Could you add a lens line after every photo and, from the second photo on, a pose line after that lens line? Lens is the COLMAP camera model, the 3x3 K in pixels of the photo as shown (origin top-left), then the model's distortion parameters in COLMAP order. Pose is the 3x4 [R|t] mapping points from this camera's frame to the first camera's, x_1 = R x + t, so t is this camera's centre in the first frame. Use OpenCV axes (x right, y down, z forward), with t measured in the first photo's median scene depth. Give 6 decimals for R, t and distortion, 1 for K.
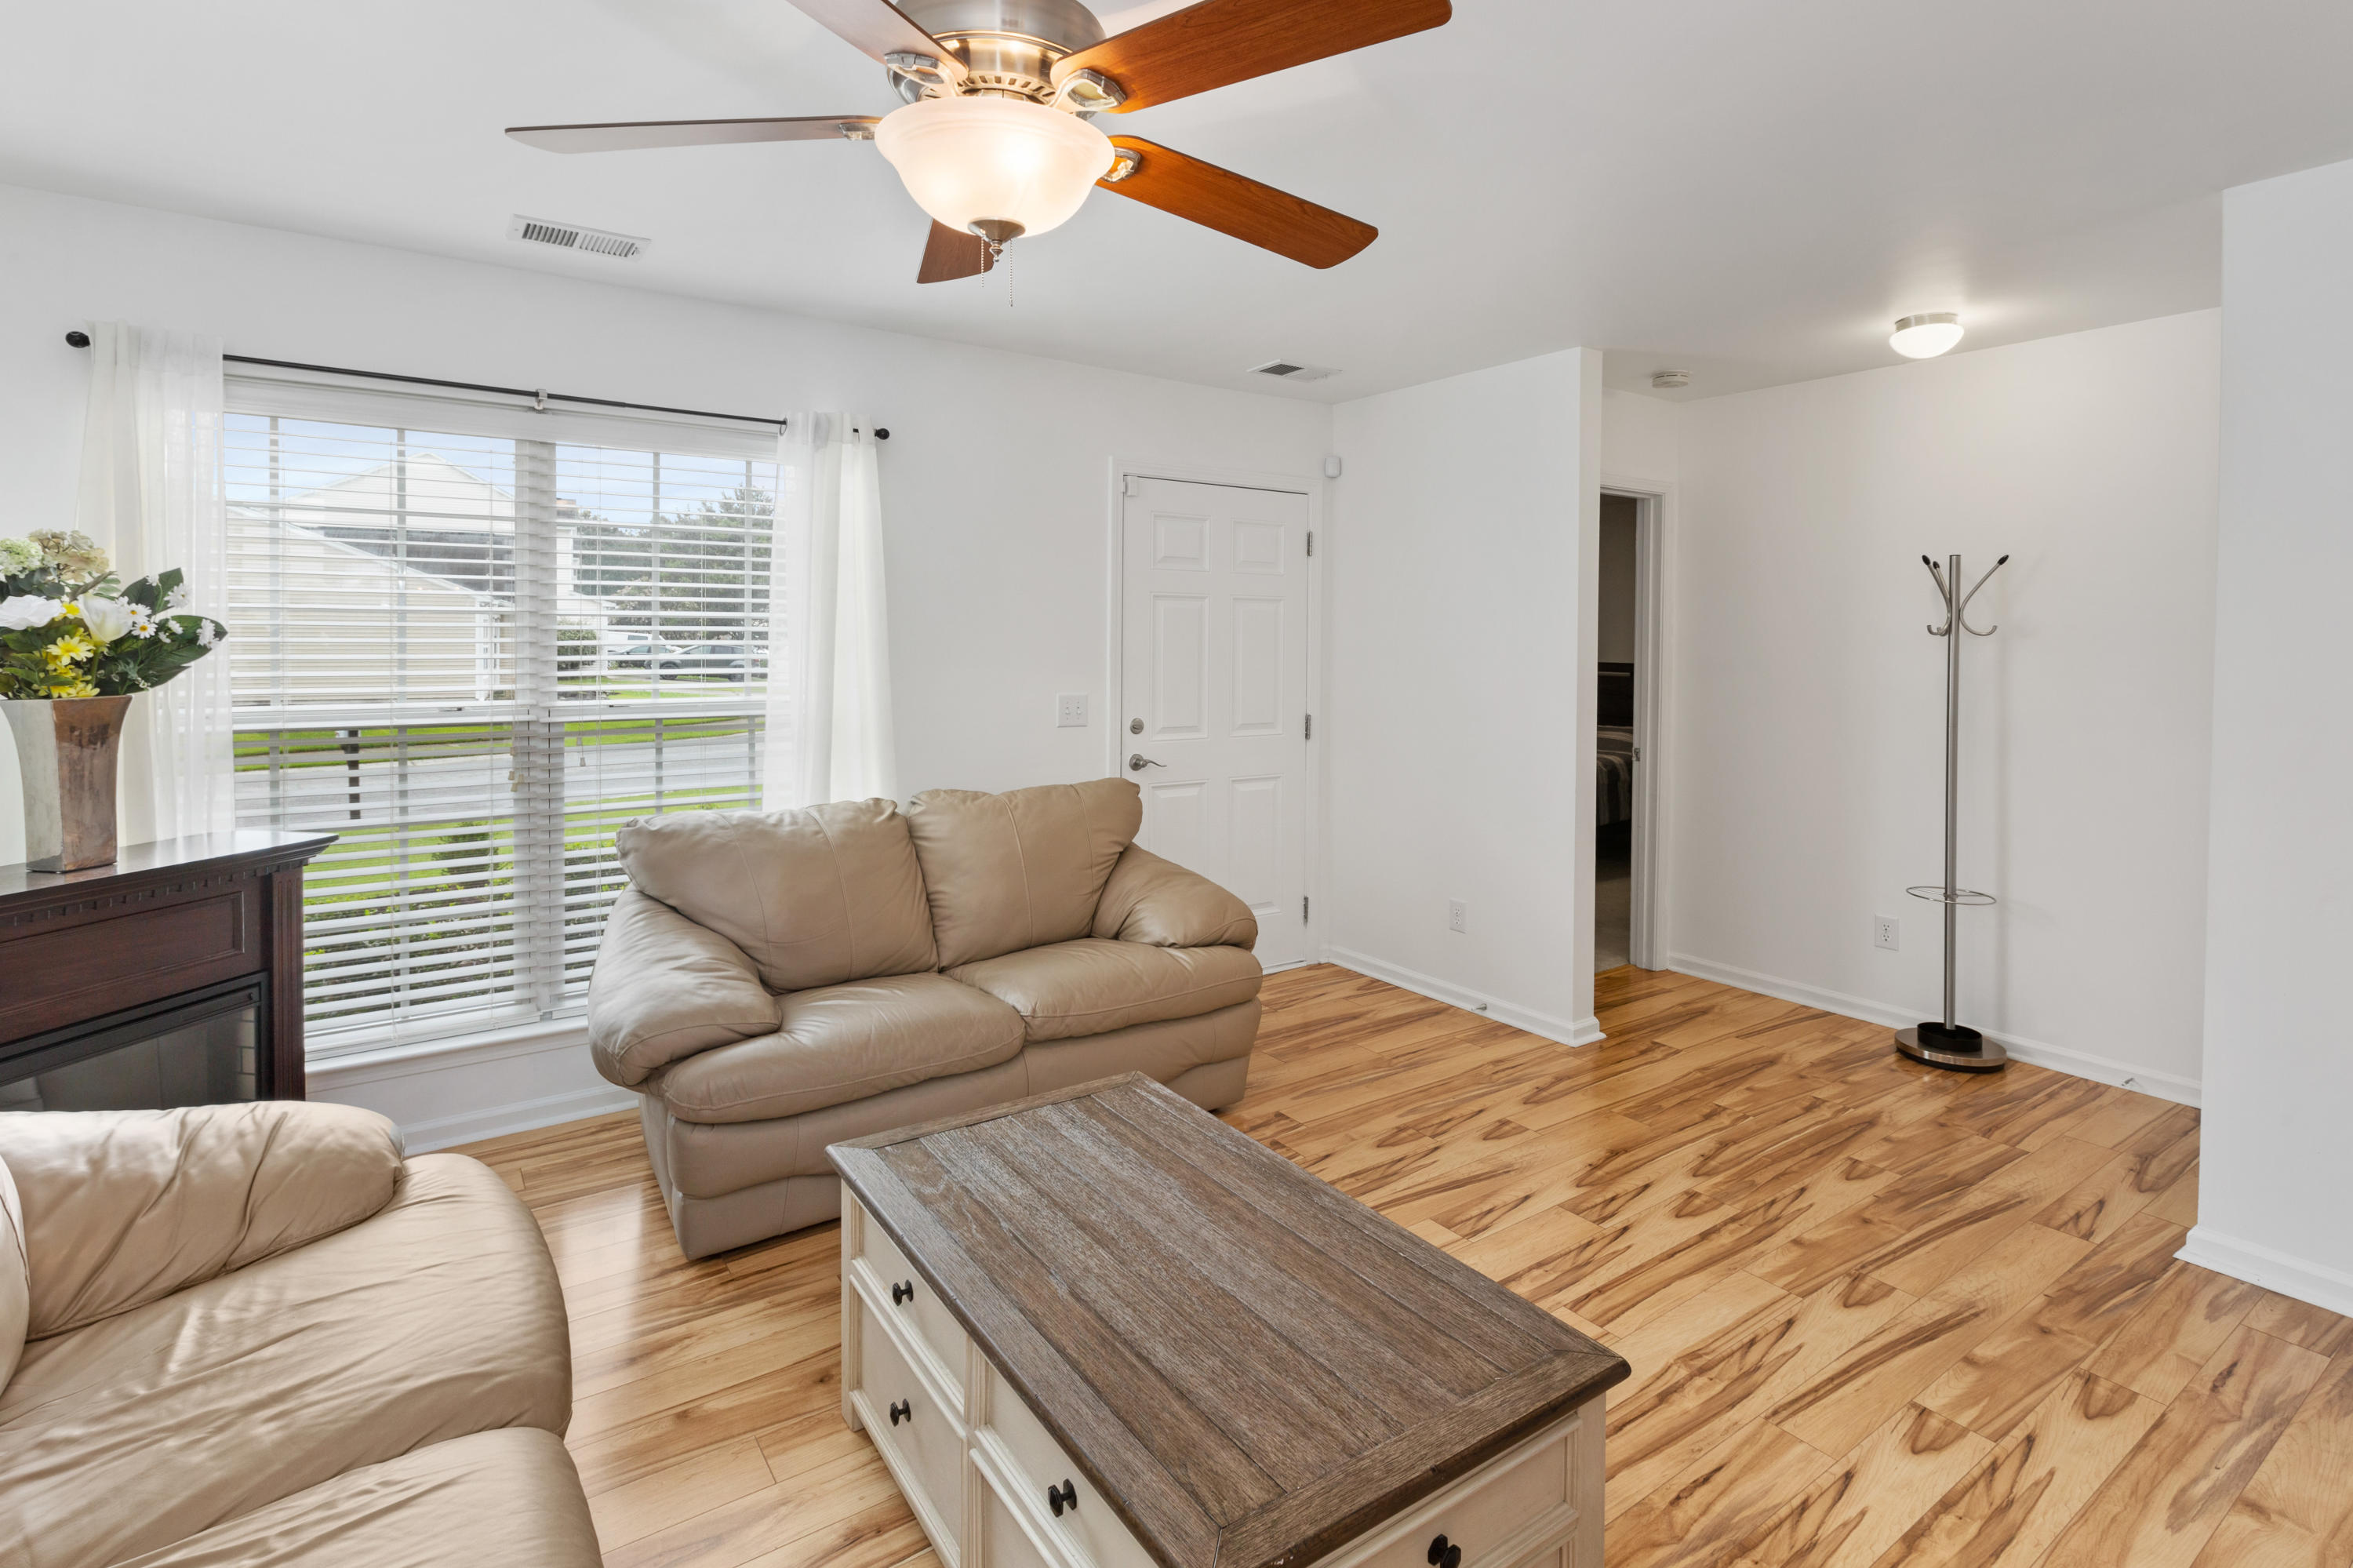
lens RADIAL K [[1099.5, 0, 1192.7], [0, 1099.5, 662.8], [0, 0, 1]] dist [-0.006676, -0.000344]
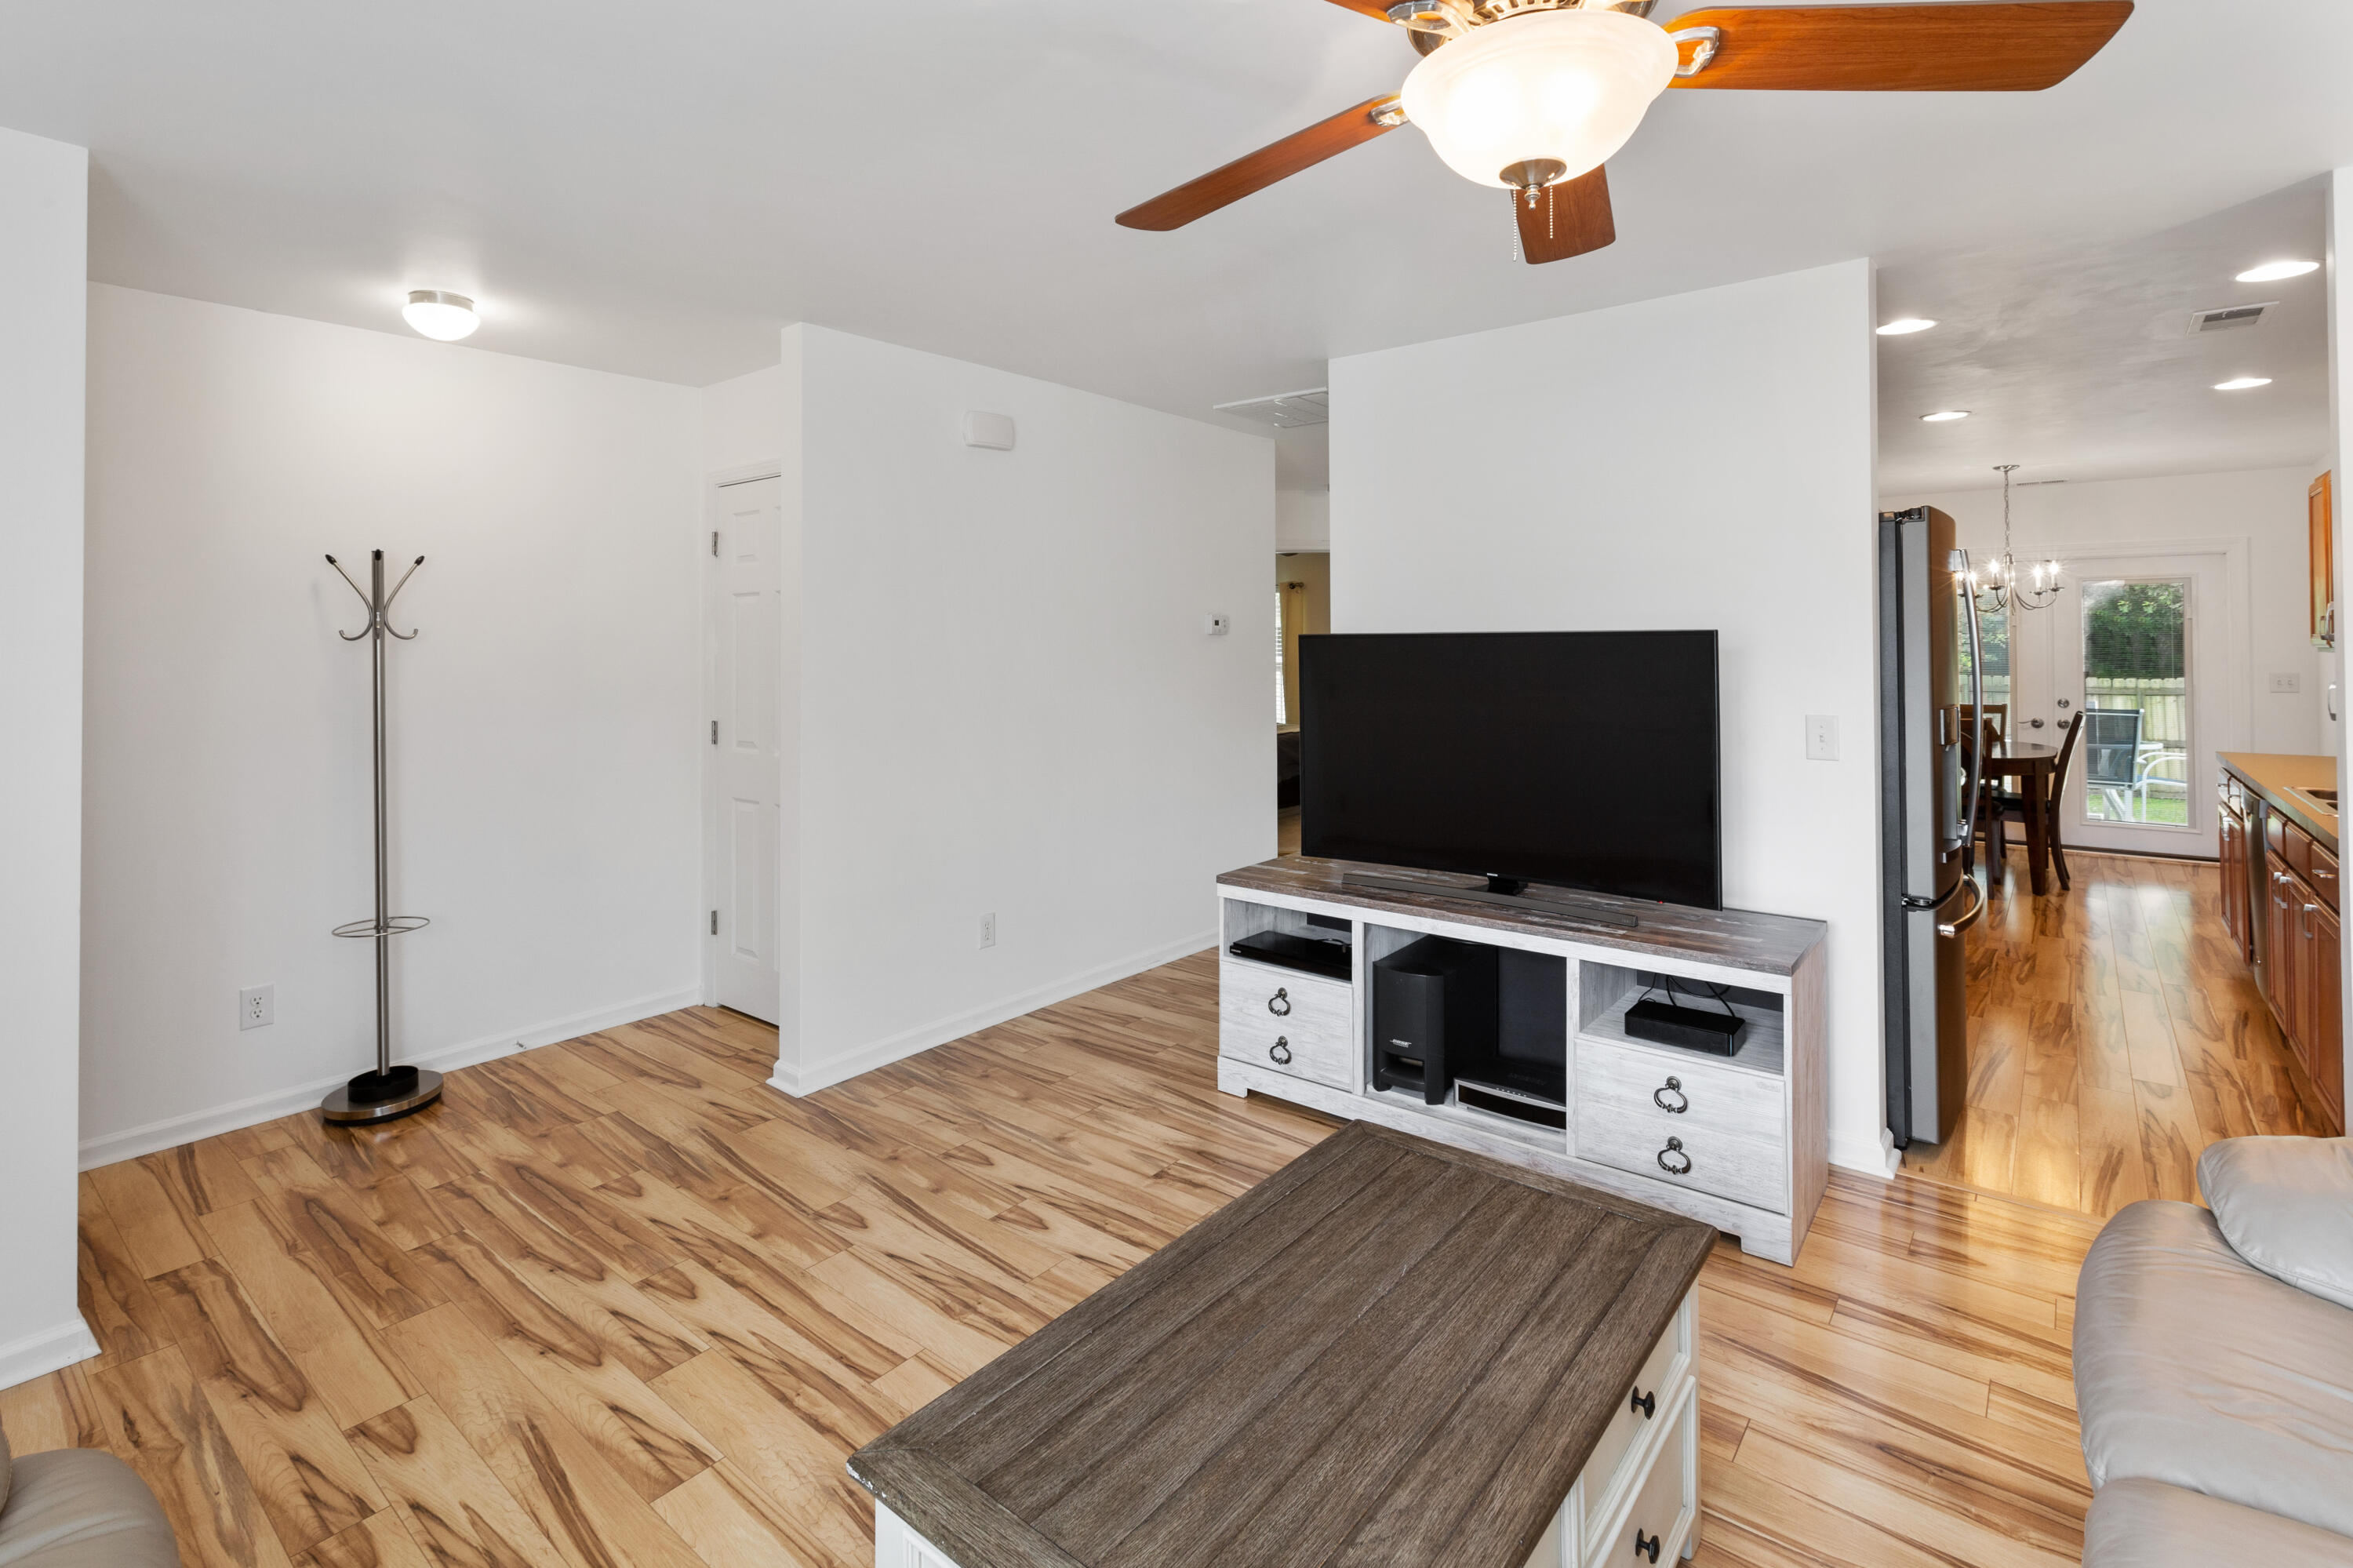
lens RADIAL K [[1099.5, 0, 1203.6], [0, 1099.5, 636.0], [0, 0, 1]] dist [-0.006676, -0.000344]
pose [[-0.294201, 0.008169, 0.955709, -0.453647], [0.023465, 0.999724, -0.001322, -0.011870], [-0.955455, 0.022037, -0.294312, 0.747114]]
